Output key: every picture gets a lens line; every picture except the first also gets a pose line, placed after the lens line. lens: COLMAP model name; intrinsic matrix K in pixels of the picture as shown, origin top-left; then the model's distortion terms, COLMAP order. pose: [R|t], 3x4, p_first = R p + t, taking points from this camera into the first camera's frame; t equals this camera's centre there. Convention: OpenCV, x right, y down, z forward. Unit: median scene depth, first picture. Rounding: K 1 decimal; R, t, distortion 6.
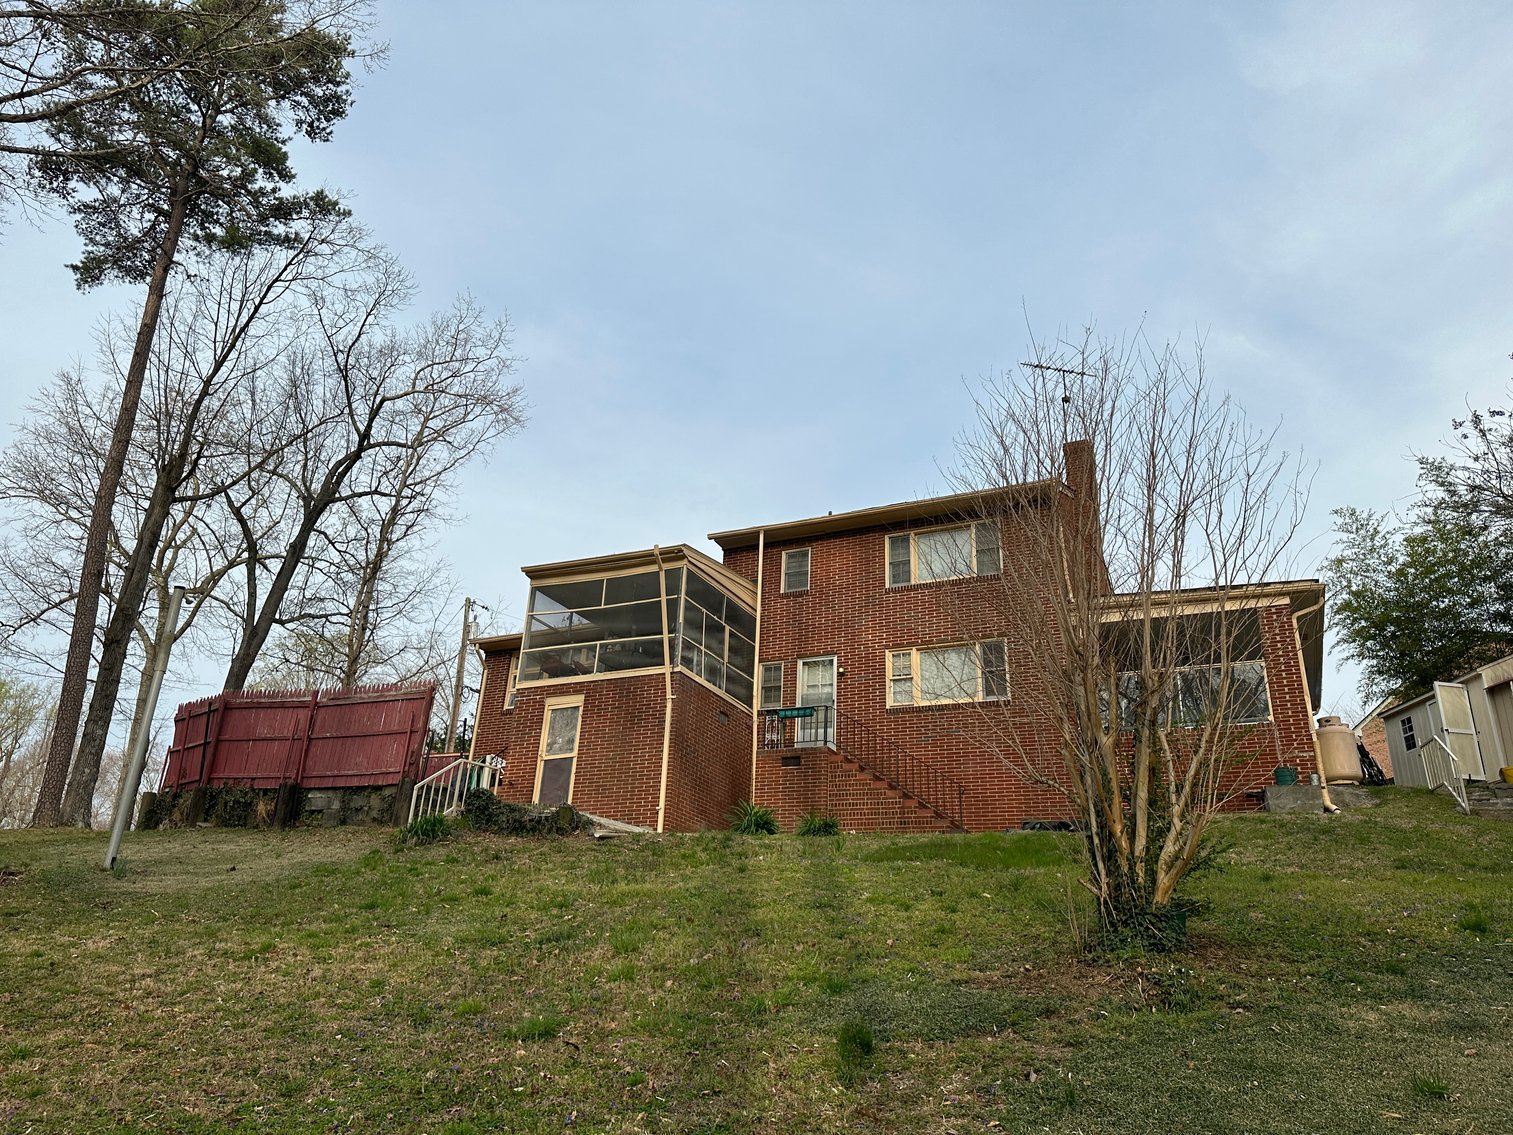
lens RADIAL K [[1072.4, 0, 754.2], [0, 1072.4, 567.0], [0, 0, 1]] dist [0.052824, -0.055132]
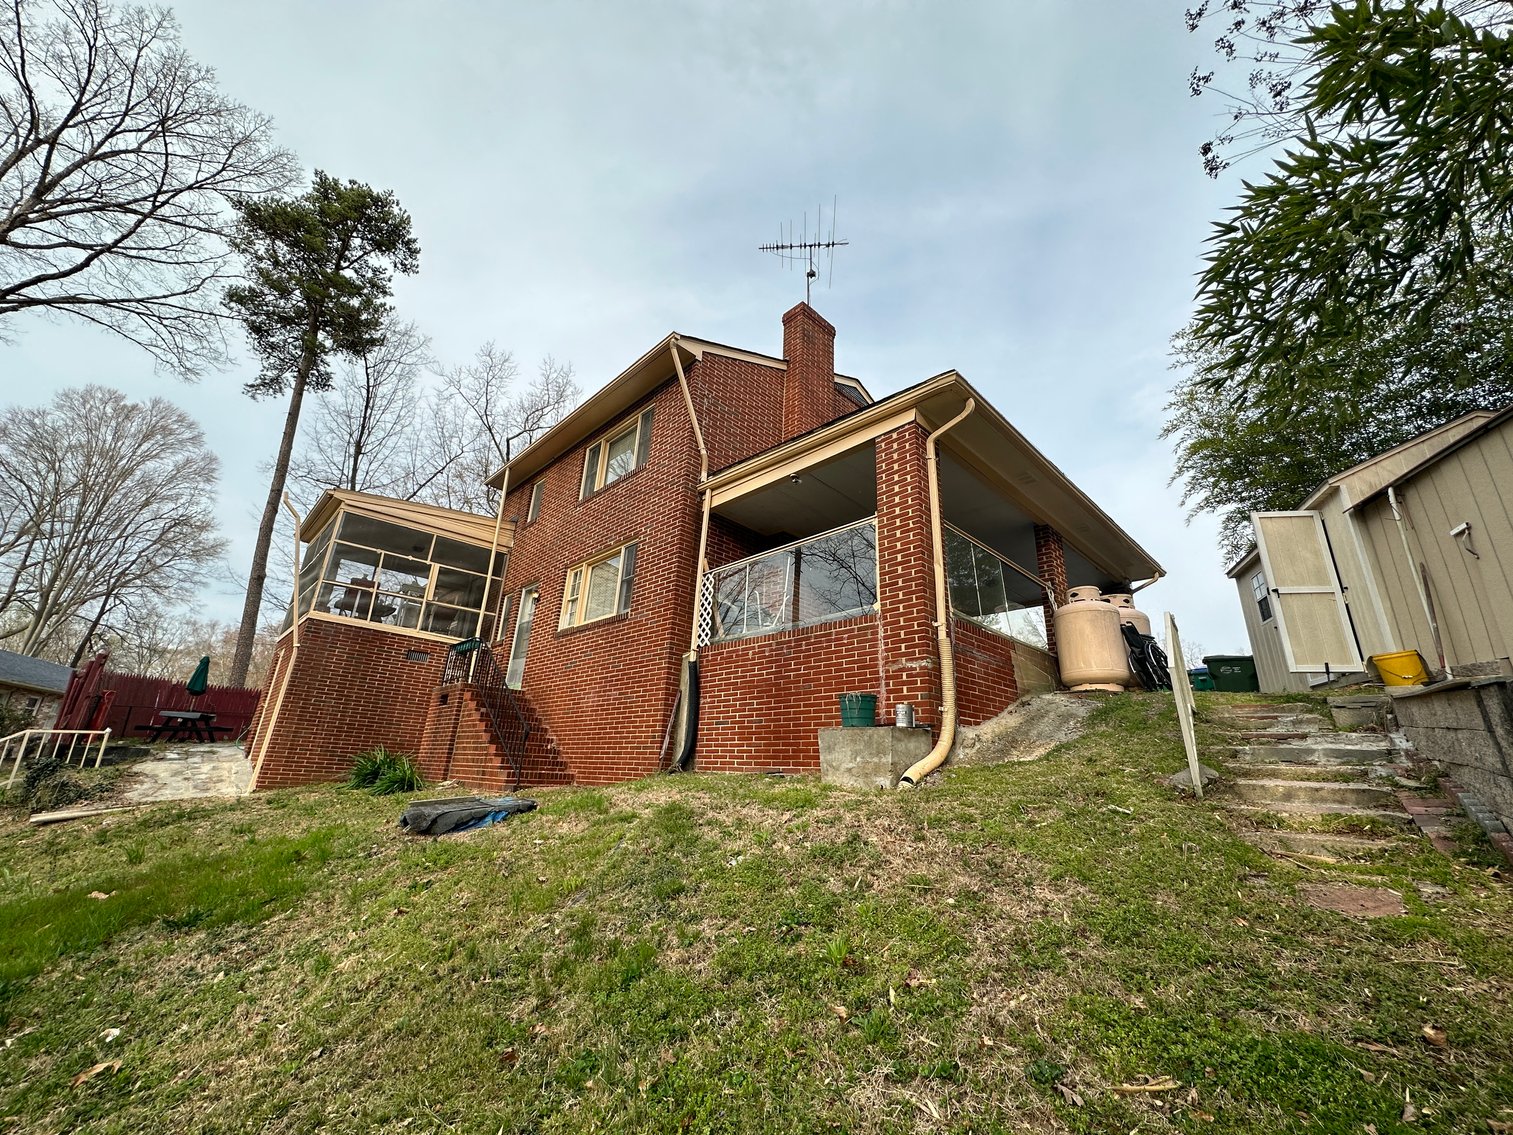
lens RADIAL K [[607.1, 0, 755.0], [0, 607.1, 564.2], [0, 0, 1]] dist [-0.001440, -0.000062]
pose [[0.933070, -0.122642, -0.338142, 0.462778], [0.139055, 0.989978, 0.024649, 0.084281], [0.331730, -0.070020, 0.940772, 0.567636]]
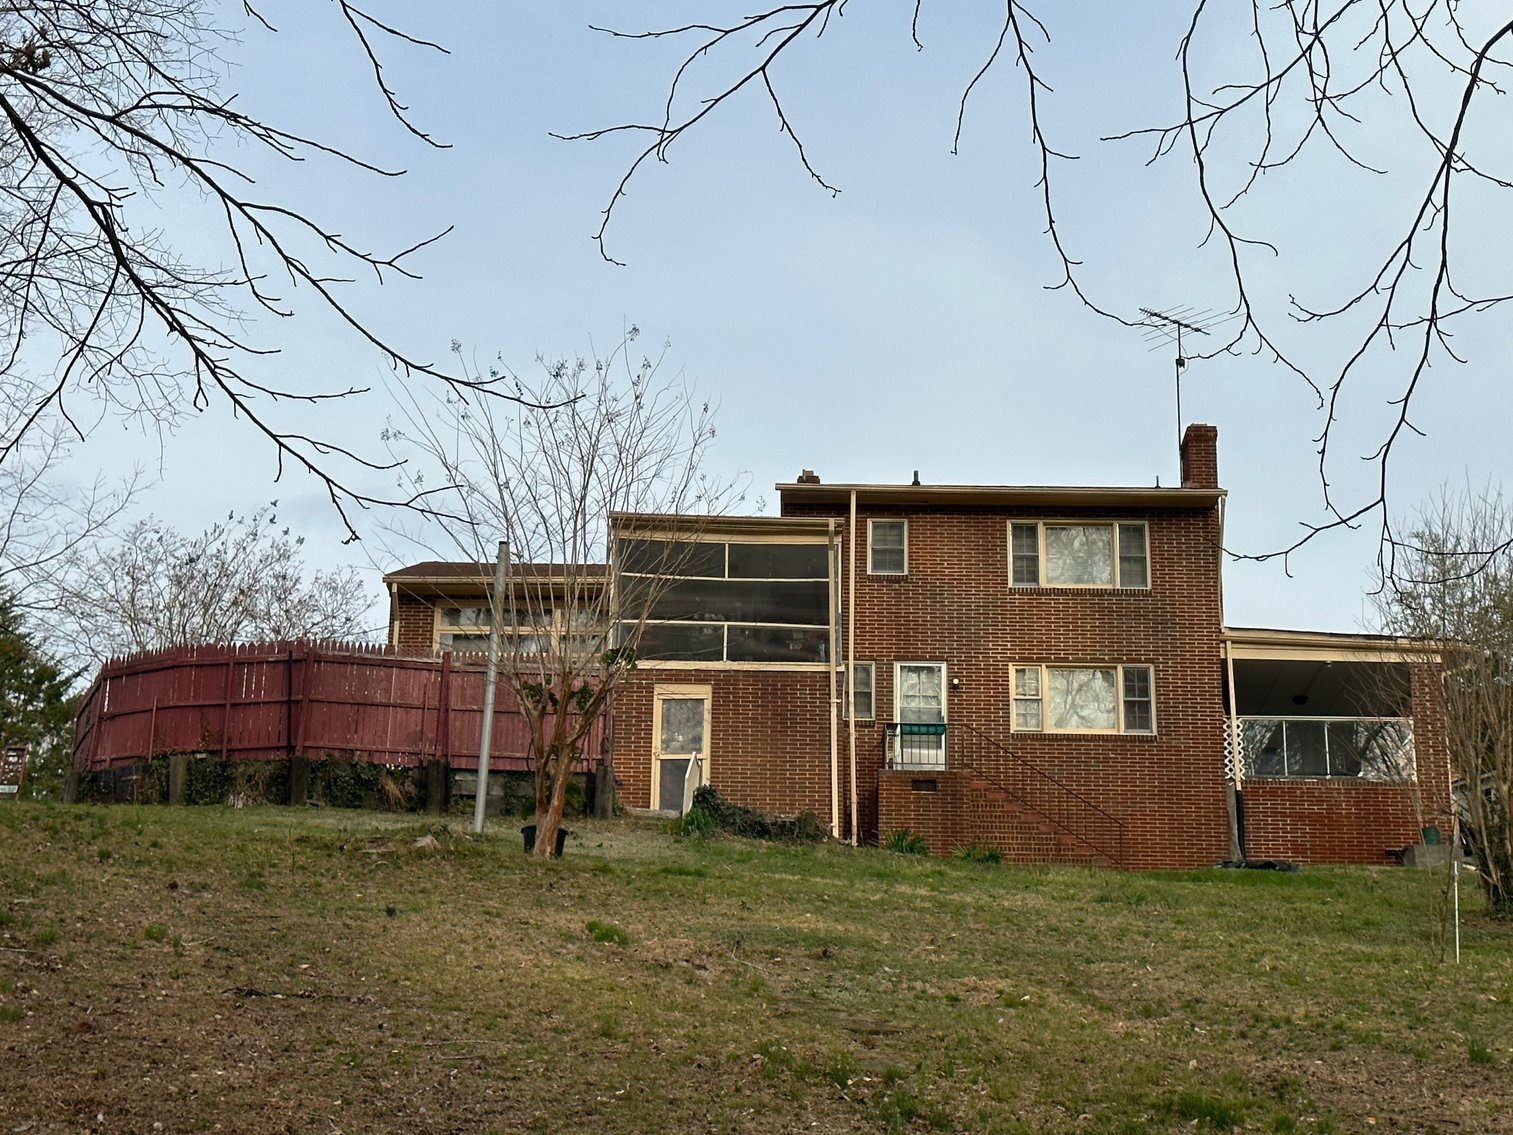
lens RADIAL K [[2795.9, 0, 757.6], [0, 2795.9, 567.2], [0, 0, 1]] dist [-0.030063, 0.000000]
pose [[0.909582, 0.109871, 0.400735, -0.950836], [-0.141837, 0.988581, 0.050898, -0.080461], [-0.390567, -0.103136, 0.914779, -0.917168]]
